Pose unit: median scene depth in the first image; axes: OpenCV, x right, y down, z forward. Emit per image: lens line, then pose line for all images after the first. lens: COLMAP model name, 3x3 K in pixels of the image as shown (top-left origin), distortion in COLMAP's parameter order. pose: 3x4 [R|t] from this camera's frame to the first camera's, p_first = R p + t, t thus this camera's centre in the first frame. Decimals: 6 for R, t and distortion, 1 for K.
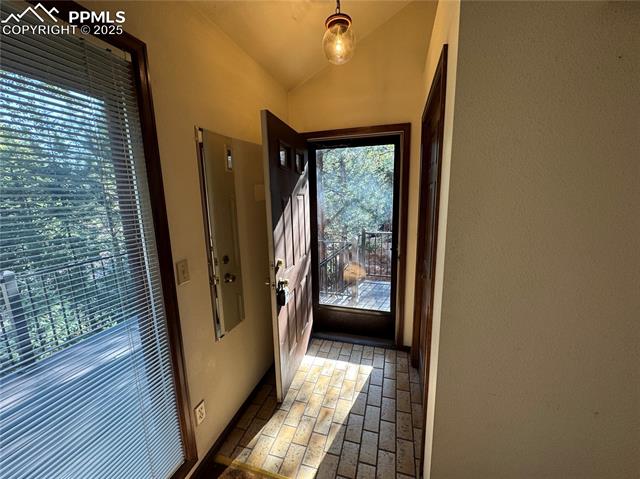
lens RADIAL K [[254.9, 0, 317.8], [0, 254.9, 240.6], [0, 0, 1]] dist [-0.003428, 0.000970]
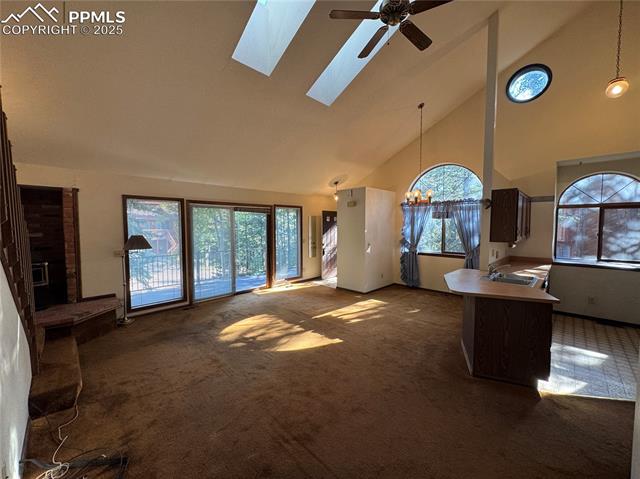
lens RADIAL K [[254.9, 0, 320.5], [0, 254.9, 239.2], [0, 0, 1]] dist [-0.003428, 0.000970]
pose [[0.886049, 0.043012, -0.461593, 1.652210], [-0.097157, 0.990804, -0.094173, 0.393072], [0.453297, 0.128289, 0.882079, -2.621124]]
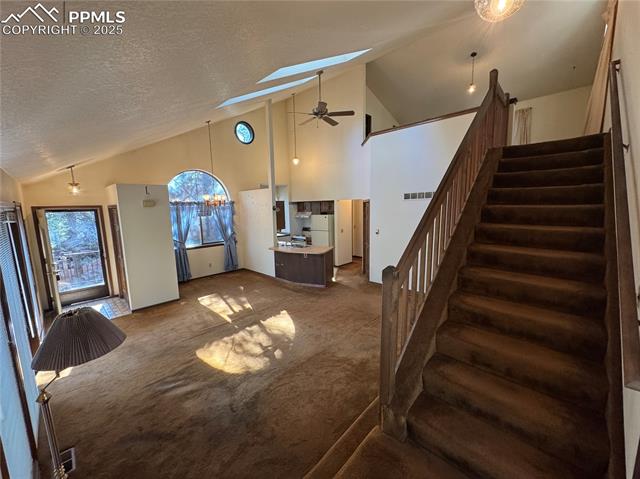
lens RADIAL K [[254.9, 0, 320.7], [0, 254.9, 238.7], [0, 0, 1]] dist [-0.003428, 0.000970]
pose [[0.441762, -0.109958, 0.890368, -1.148189], [0.171675, 0.984481, 0.036403, 0.186878], [-0.880553, 0.136772, 0.453784, -2.410450]]
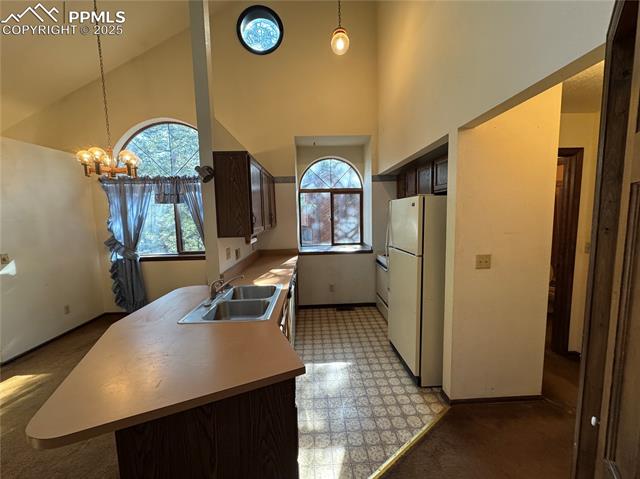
lens RADIAL K [[254.9, 0, 321.4], [0, 254.9, 238.8], [0, 0, 1]] dist [-0.003428, 0.000970]
pose [[0.943770, -0.037248, 0.328499, 1.987300], [0.065123, 0.995110, -0.074265, 0.219658], [-0.324126, 0.091482, 0.941580, -1.529222]]
